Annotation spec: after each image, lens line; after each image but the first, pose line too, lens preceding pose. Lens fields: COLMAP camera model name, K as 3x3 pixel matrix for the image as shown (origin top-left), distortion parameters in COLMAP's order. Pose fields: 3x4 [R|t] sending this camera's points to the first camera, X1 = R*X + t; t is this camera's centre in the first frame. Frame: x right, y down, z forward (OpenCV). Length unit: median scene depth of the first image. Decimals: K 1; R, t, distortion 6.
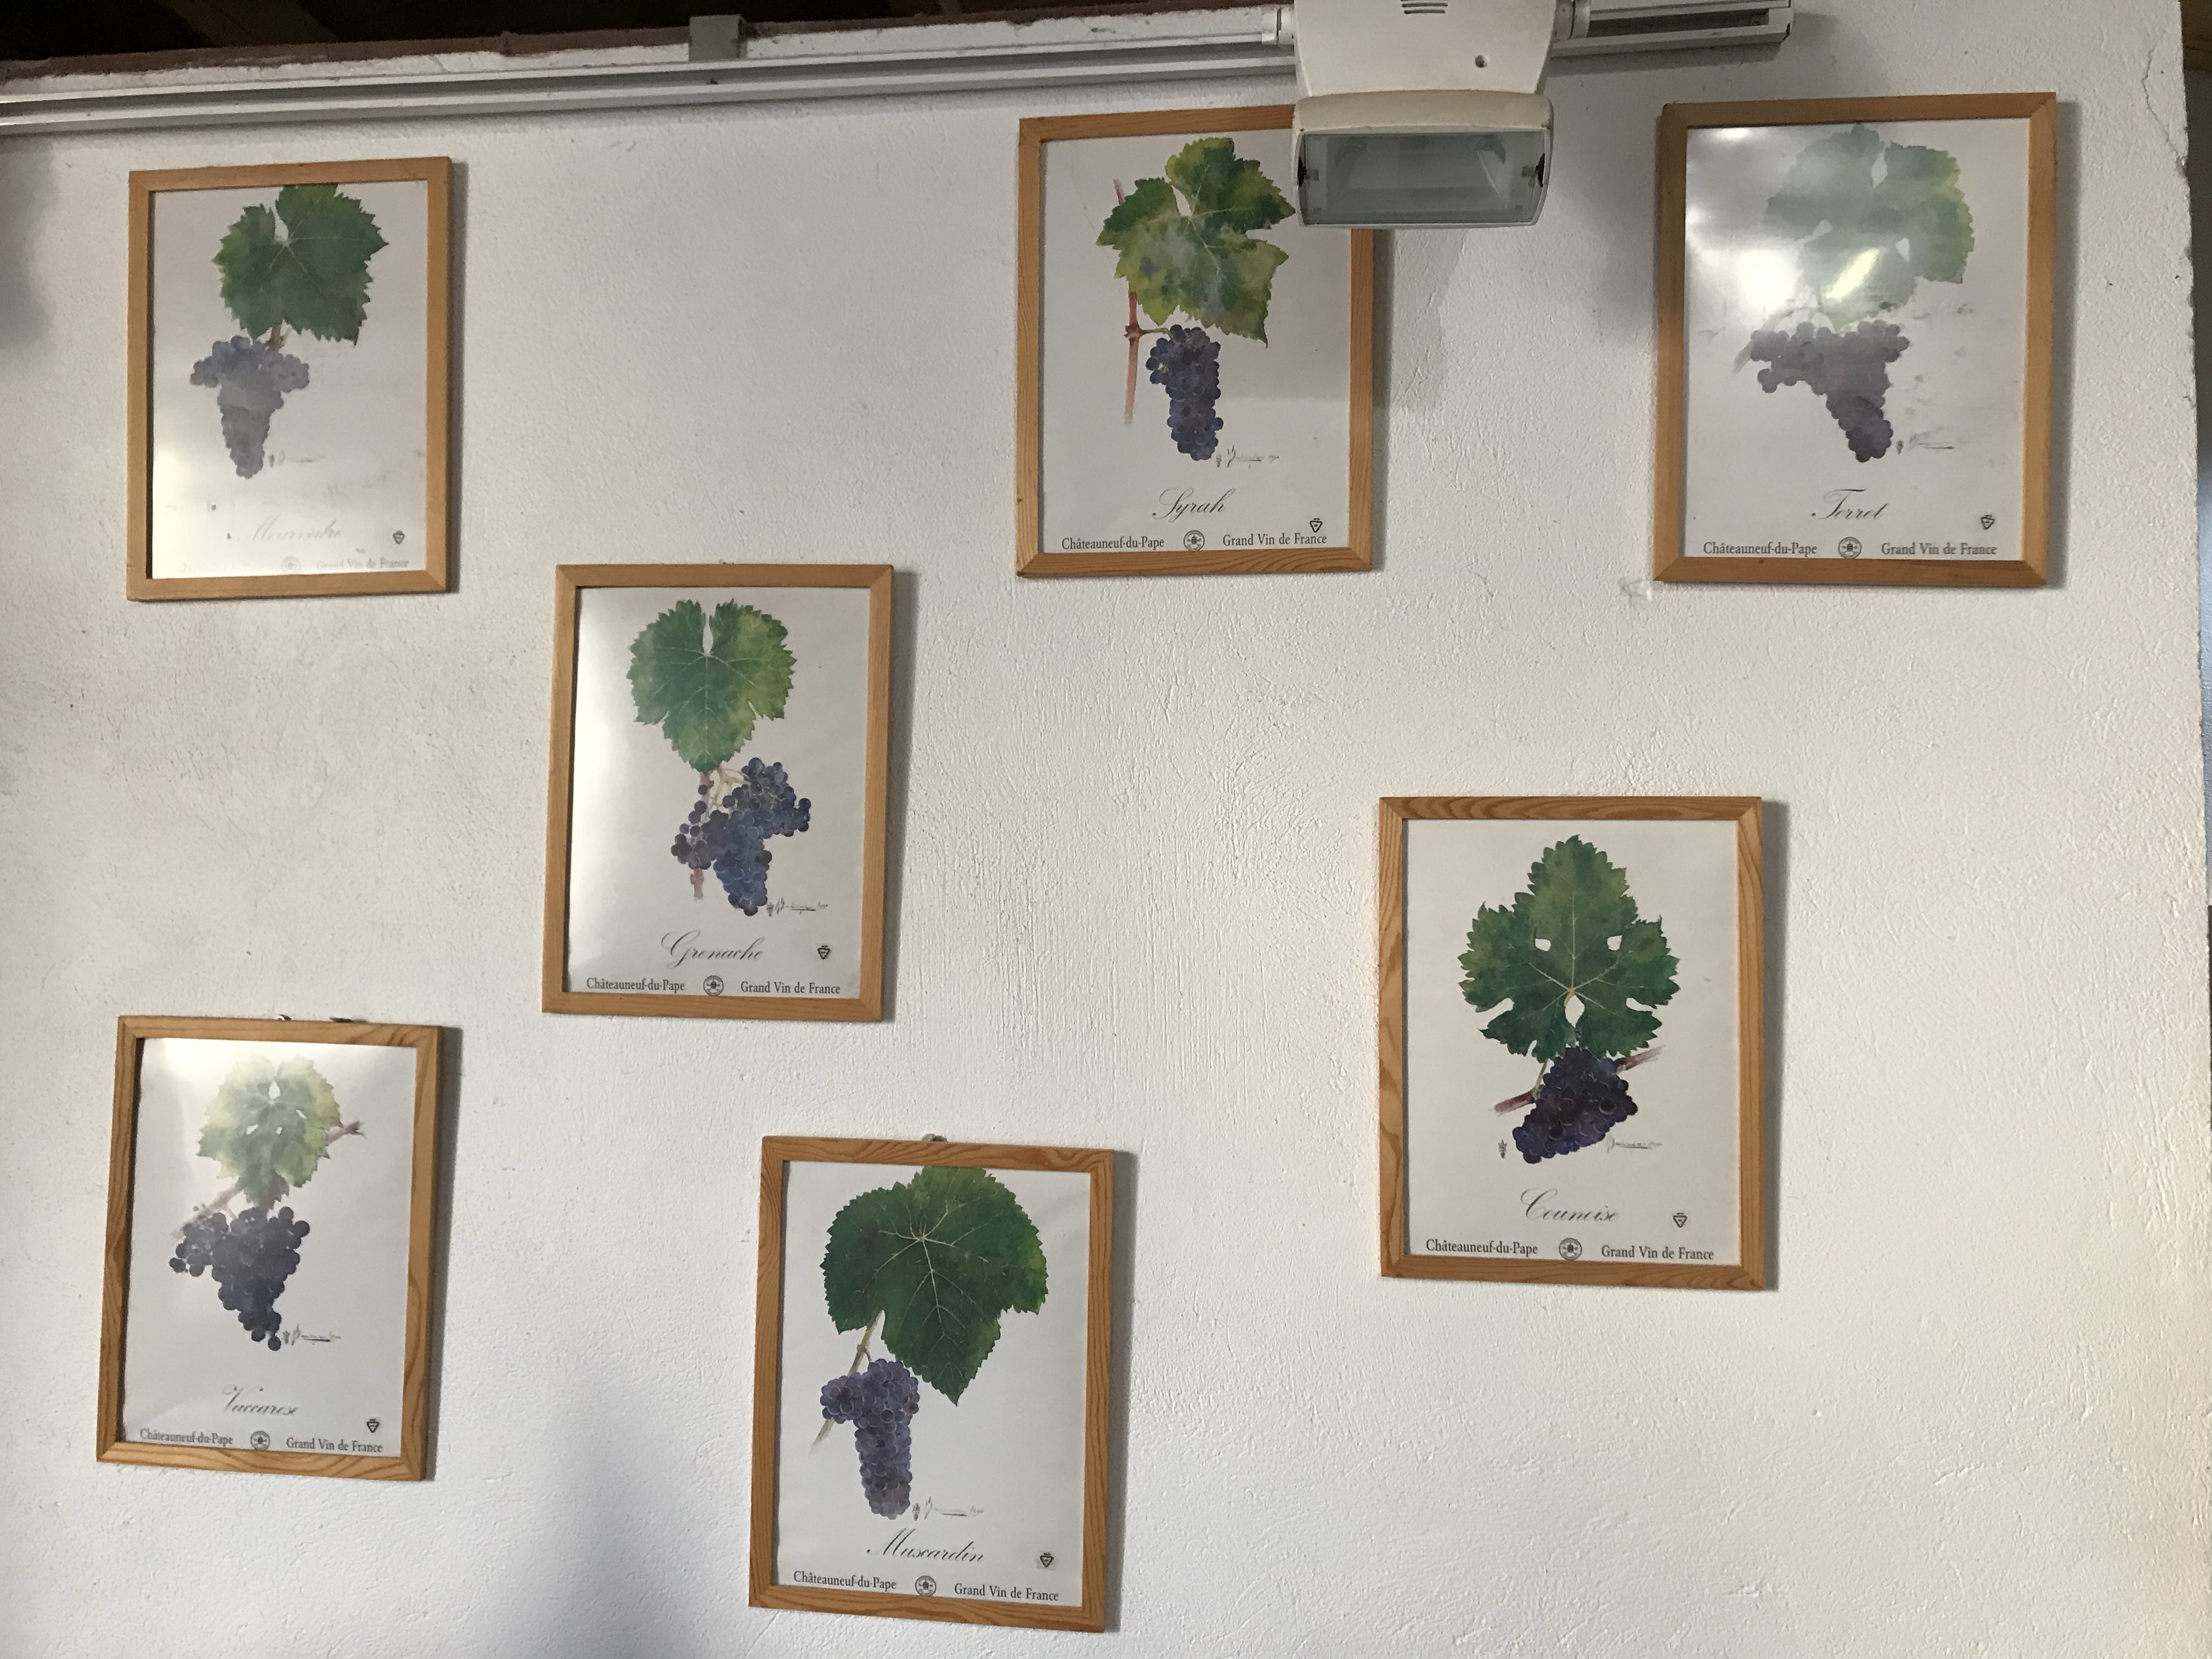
lens RADIAL K [[1946.5, 0, 1106.8], [0, 1946.5, 834.9], [0, 0, 1]] dist [0.053770, -0.047122]
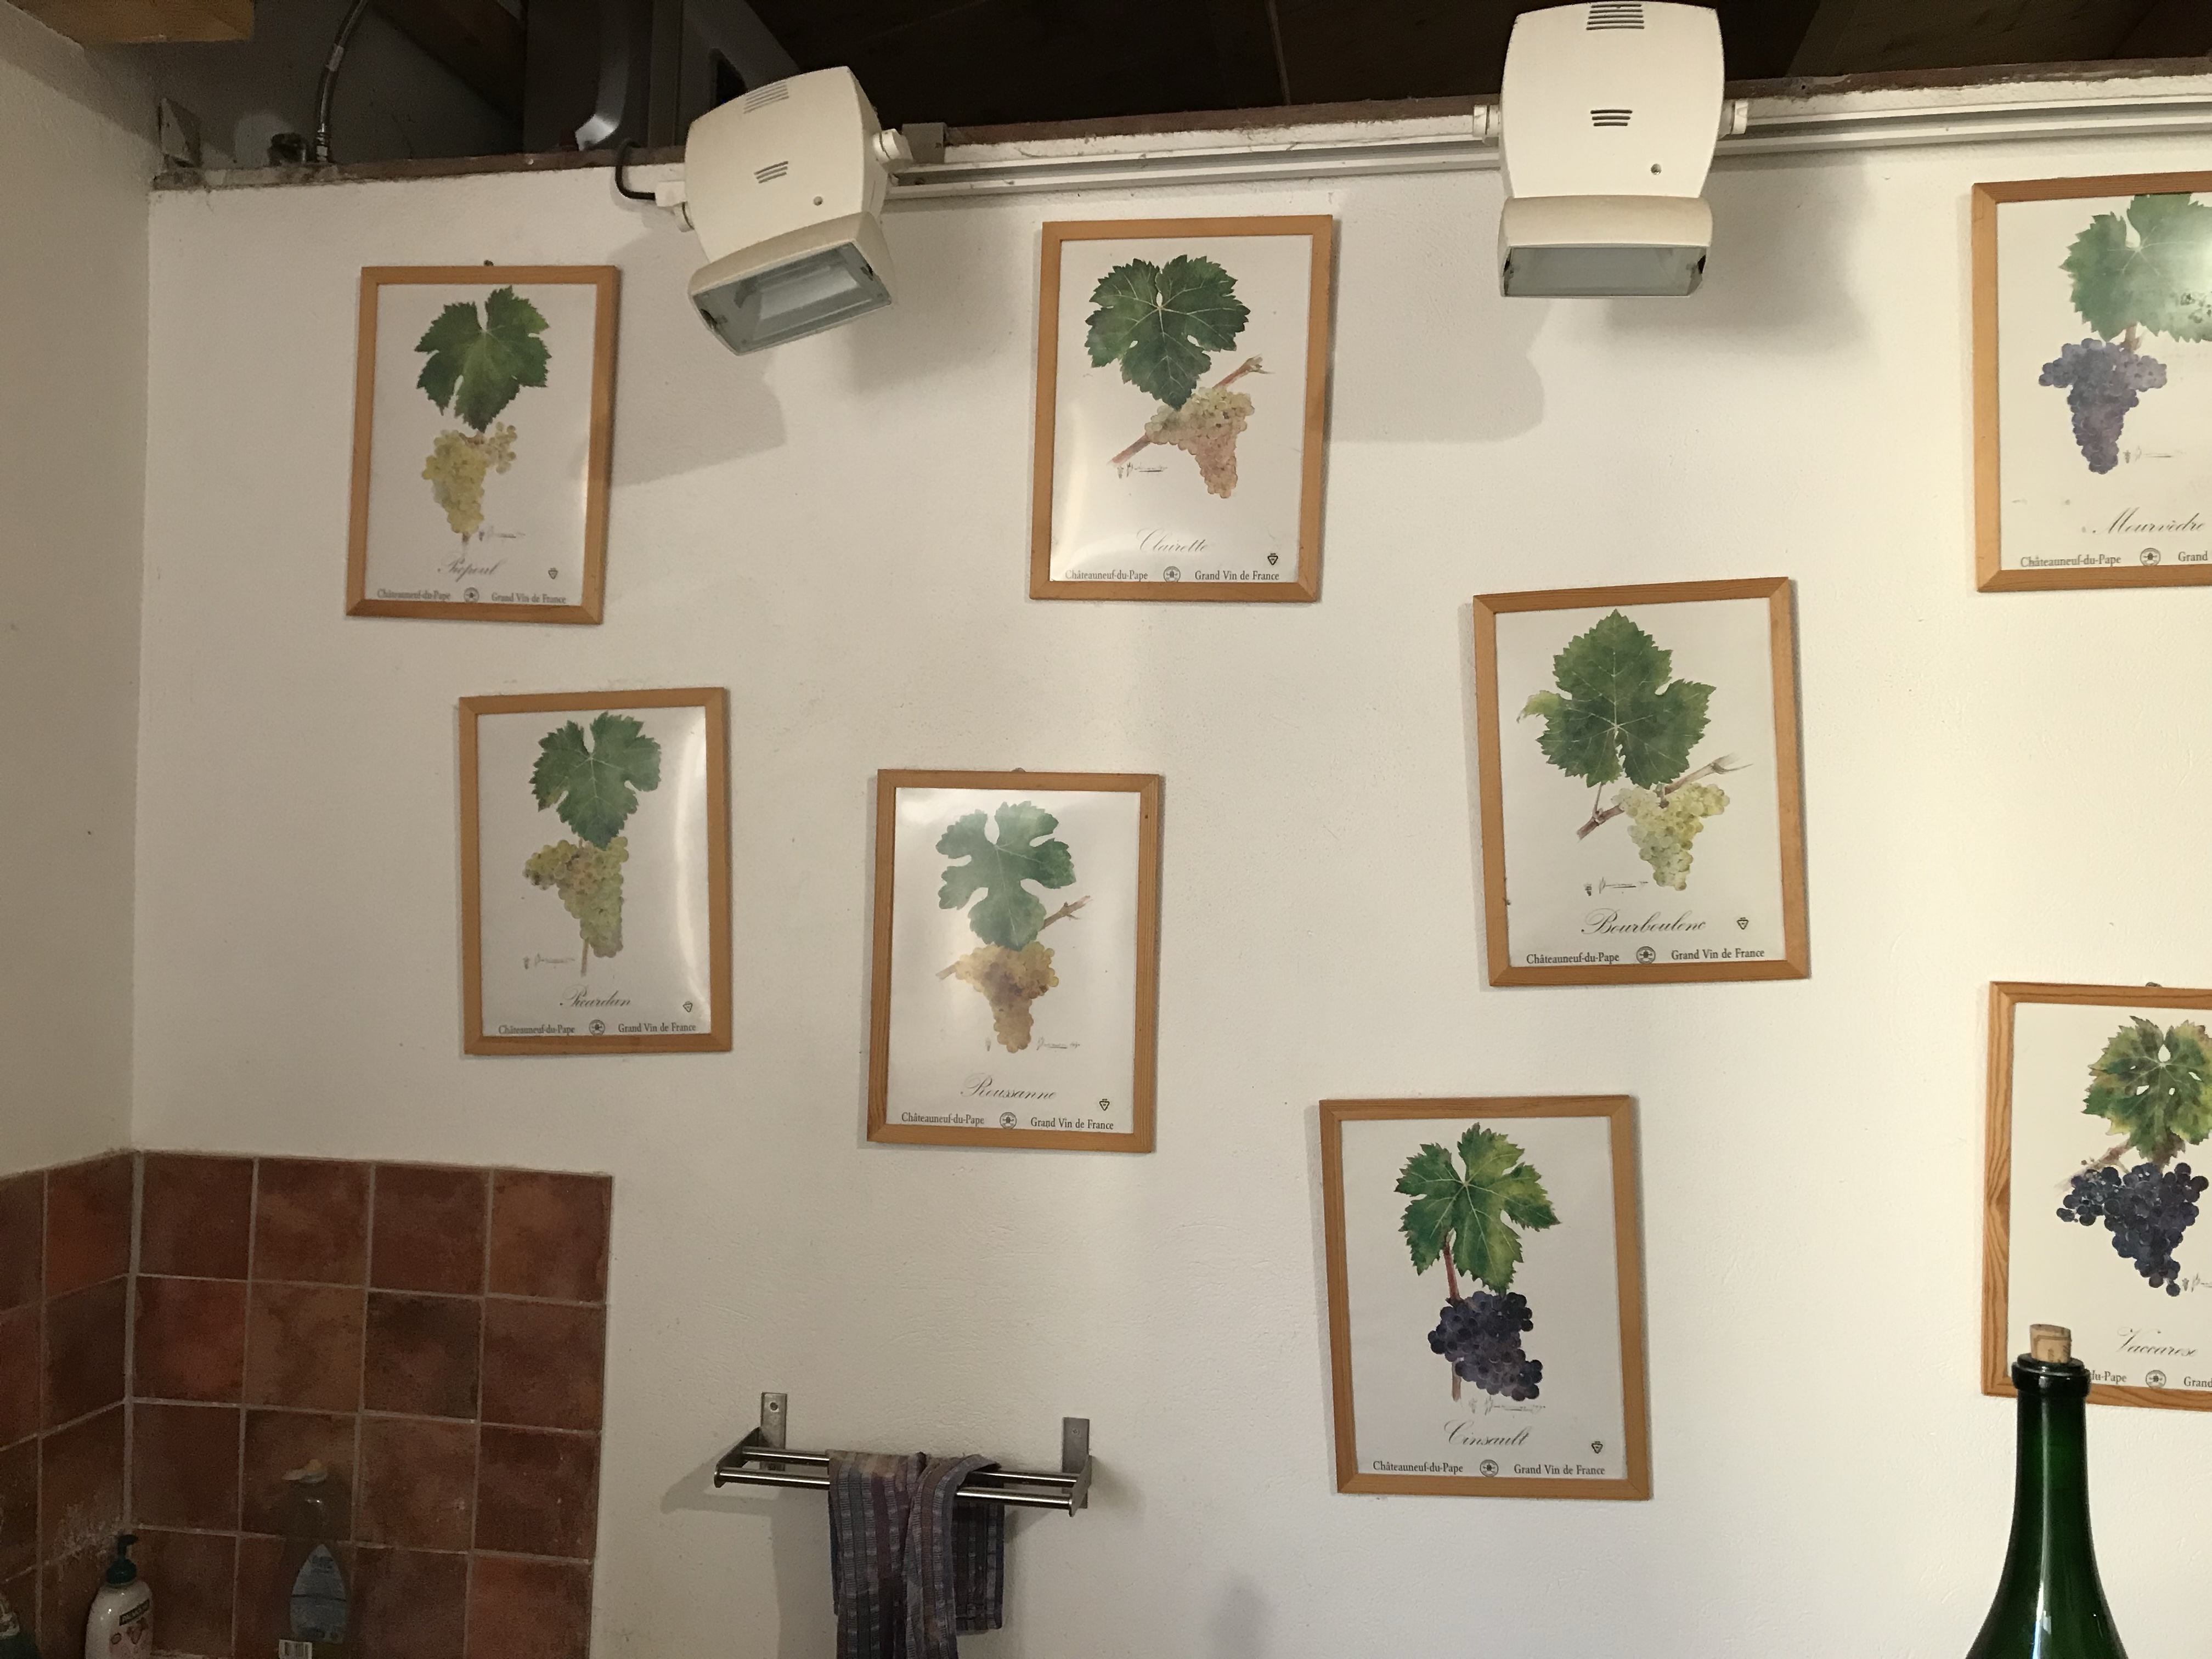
lens RADIAL K [[1797.7, 0, 1106.3], [0, 1797.7, 826.7], [0, 0, 1]] dist [0.012963, -0.010429]
pose [[0.999652, 0.003959, -0.026067, -0.967867], [-0.003232, 0.999606, 0.027864, -0.017766], [0.026167, -0.027770, 0.999272, 0.013443]]
